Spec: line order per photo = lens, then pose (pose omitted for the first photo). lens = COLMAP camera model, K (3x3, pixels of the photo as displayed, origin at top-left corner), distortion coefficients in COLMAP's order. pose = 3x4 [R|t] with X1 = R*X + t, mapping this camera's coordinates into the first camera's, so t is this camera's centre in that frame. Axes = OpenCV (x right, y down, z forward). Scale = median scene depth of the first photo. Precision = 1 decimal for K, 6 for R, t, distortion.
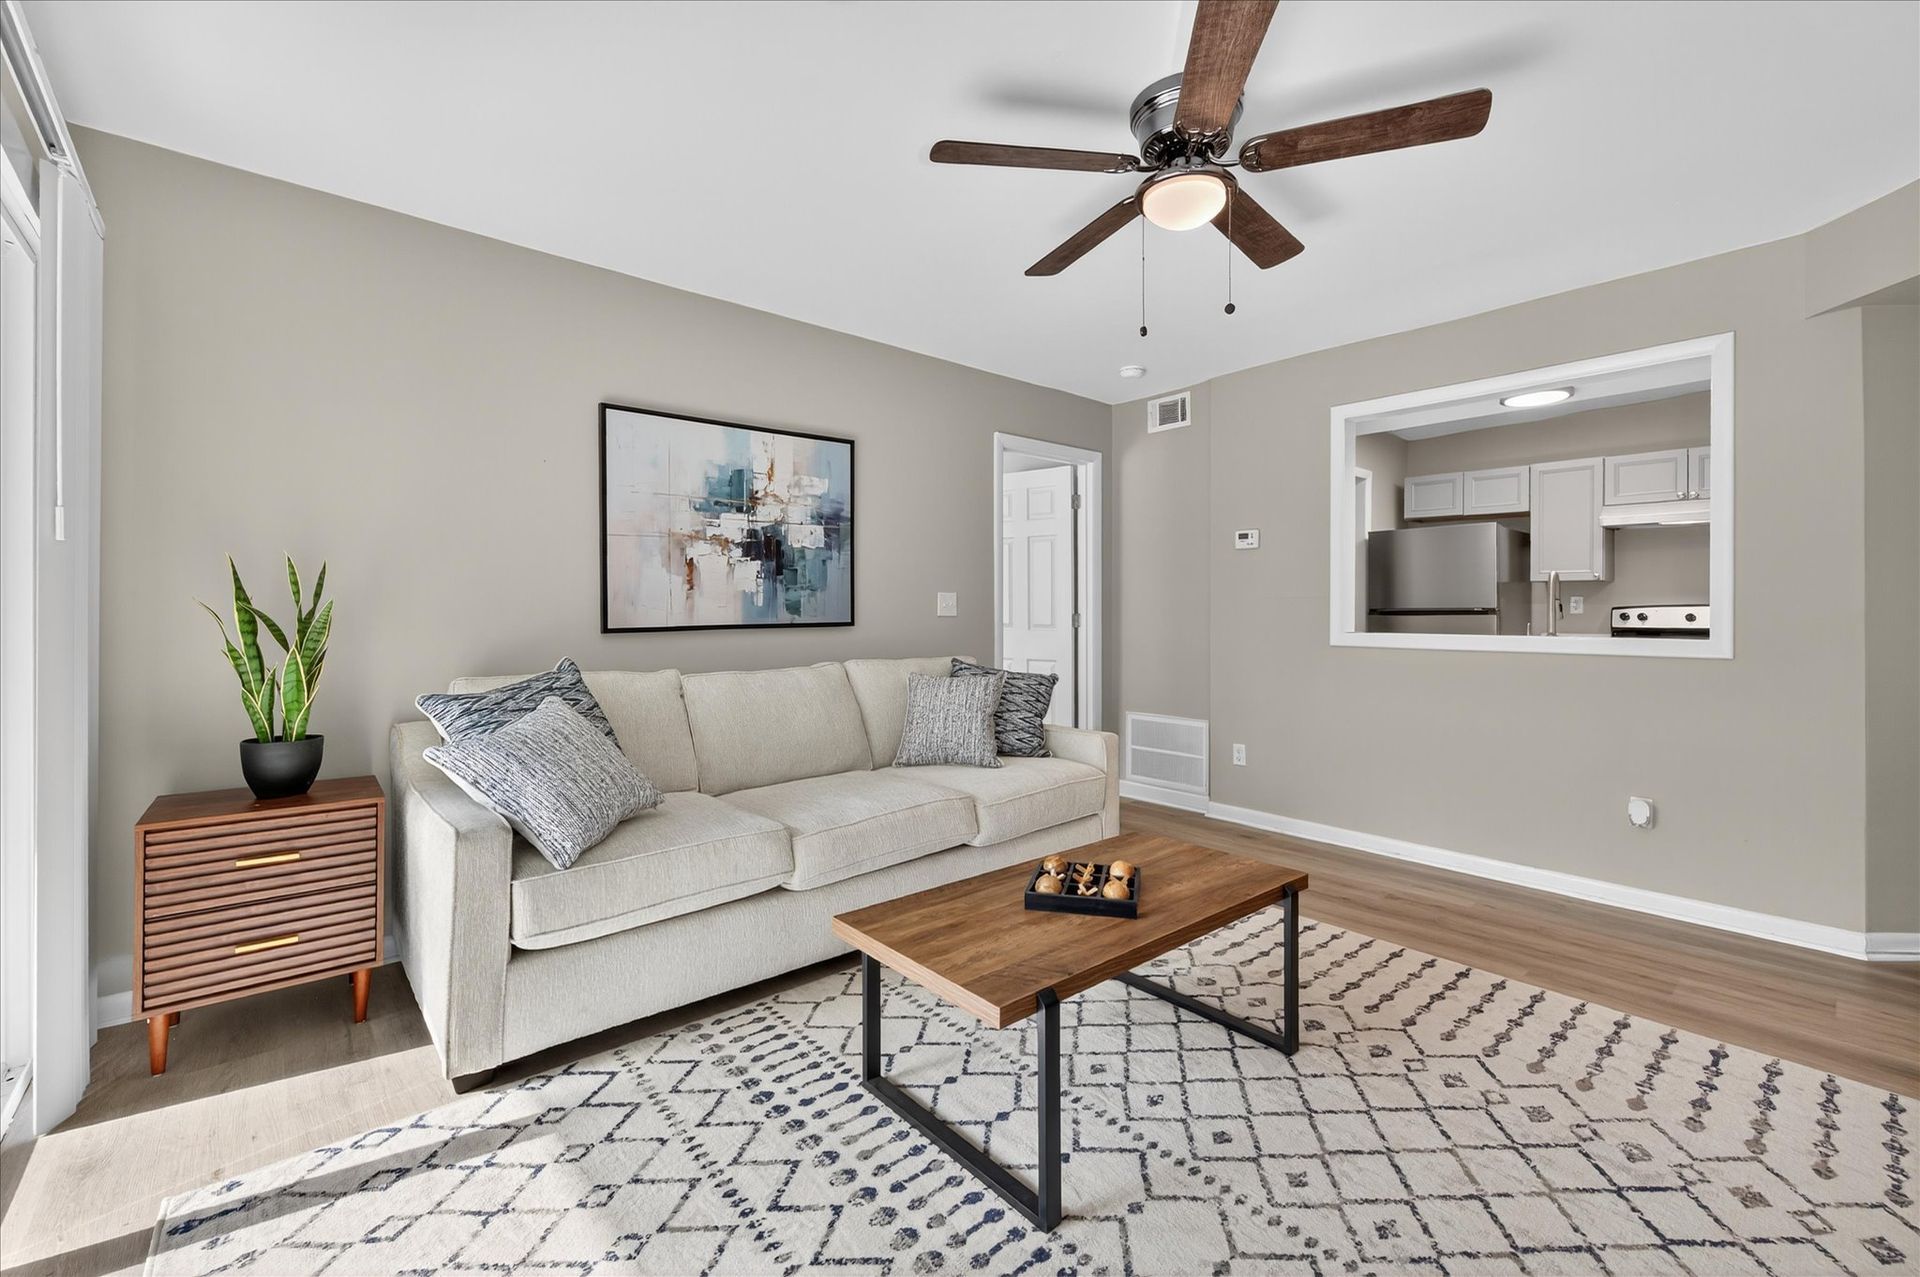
lens RADIAL K [[804.6, 0, 962.1], [0, 804.6, 601.4], [0, 0, 1]] dist [-0.003743, -0.000278]
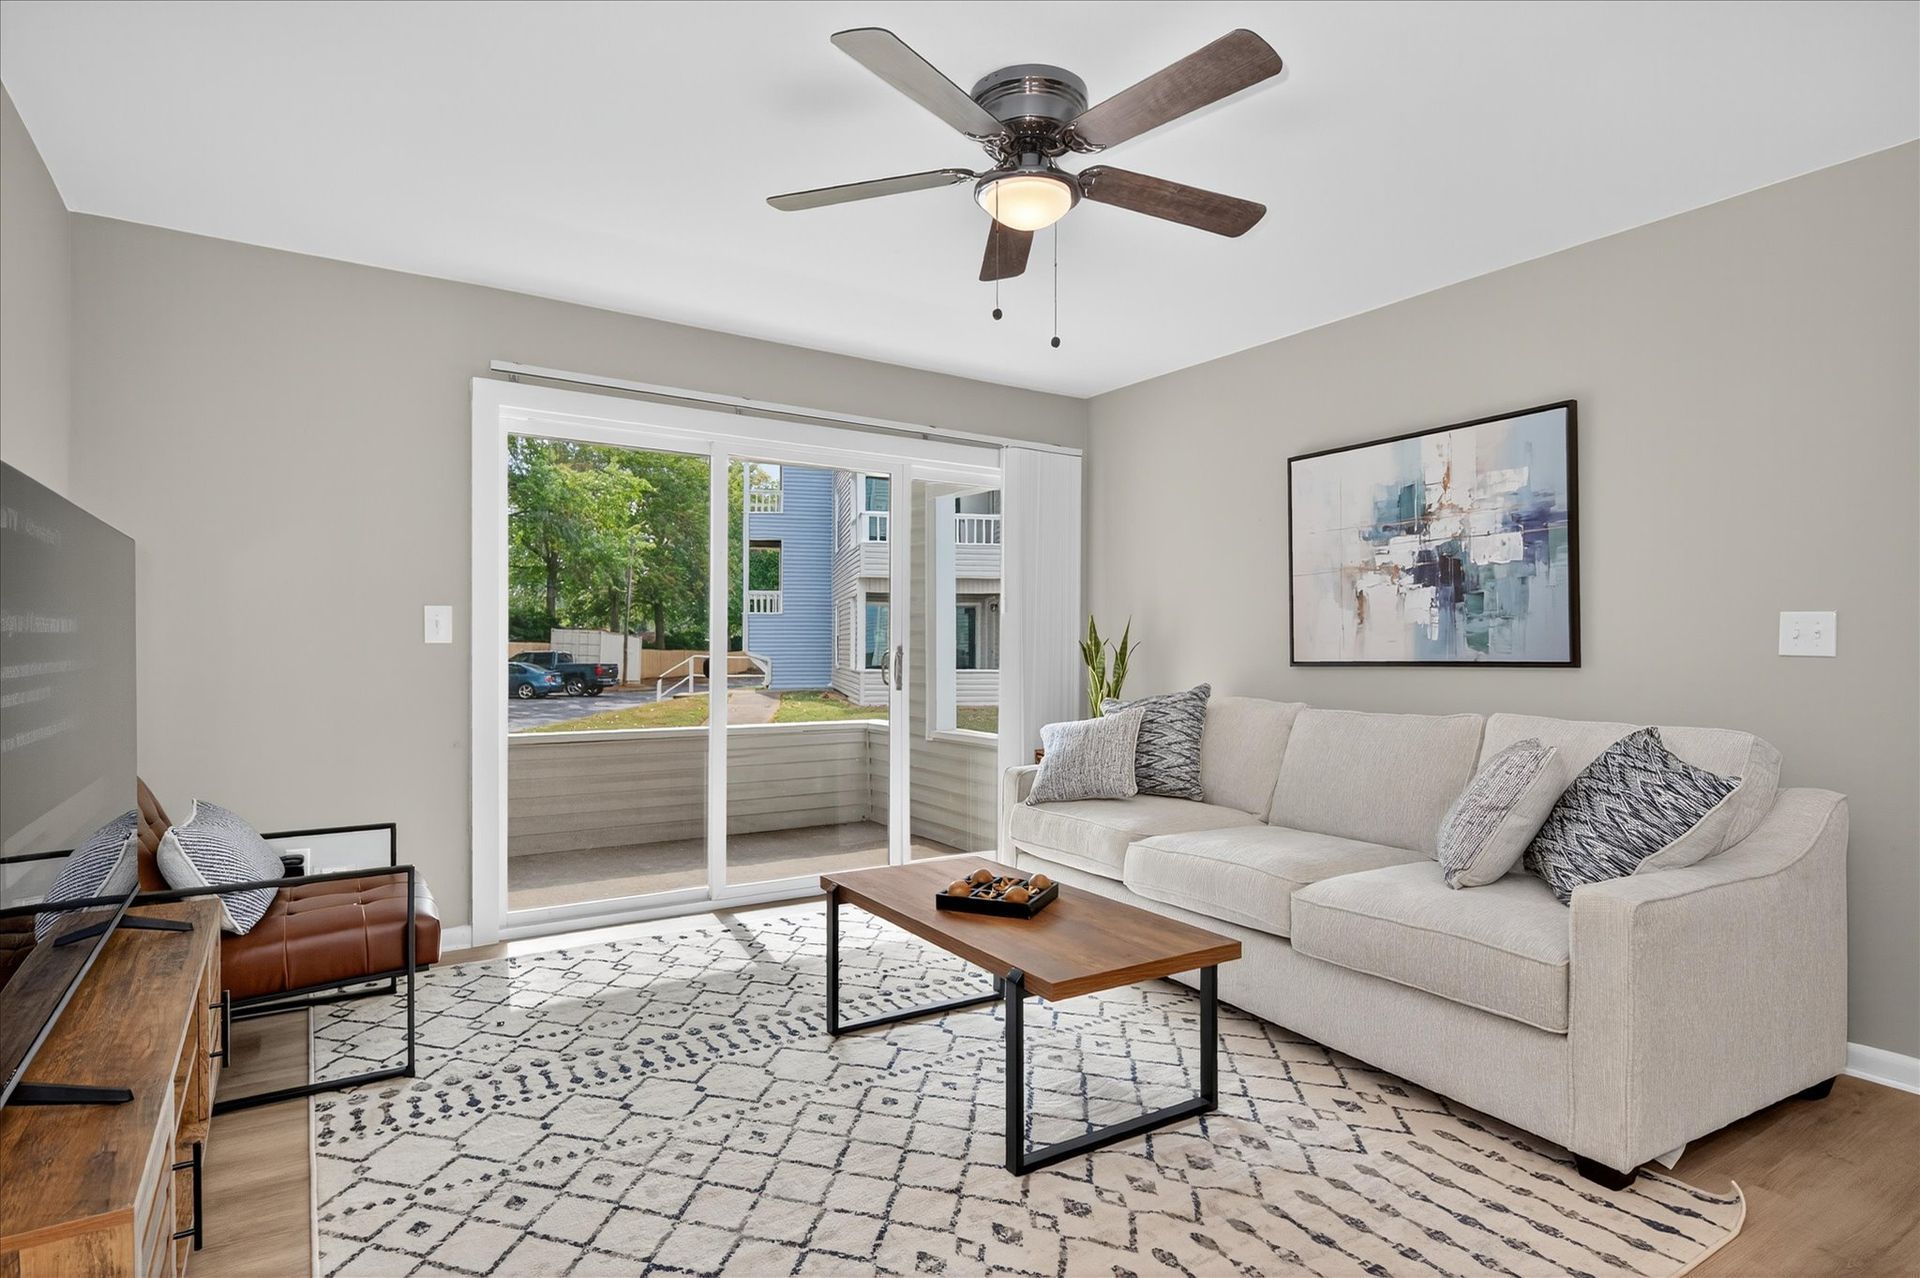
lens RADIAL K [[1015.2, 0, 959.1], [0, 1015.2, 632.0], [0, 0, 1]] dist [-0.003815, -0.000752]
pose [[-0.145936, -0.016392, -0.989158, 0.895401], [0.005402, 0.999835, -0.017366, 0.013484], [0.989279, -0.007878, -0.145823, 0.673256]]
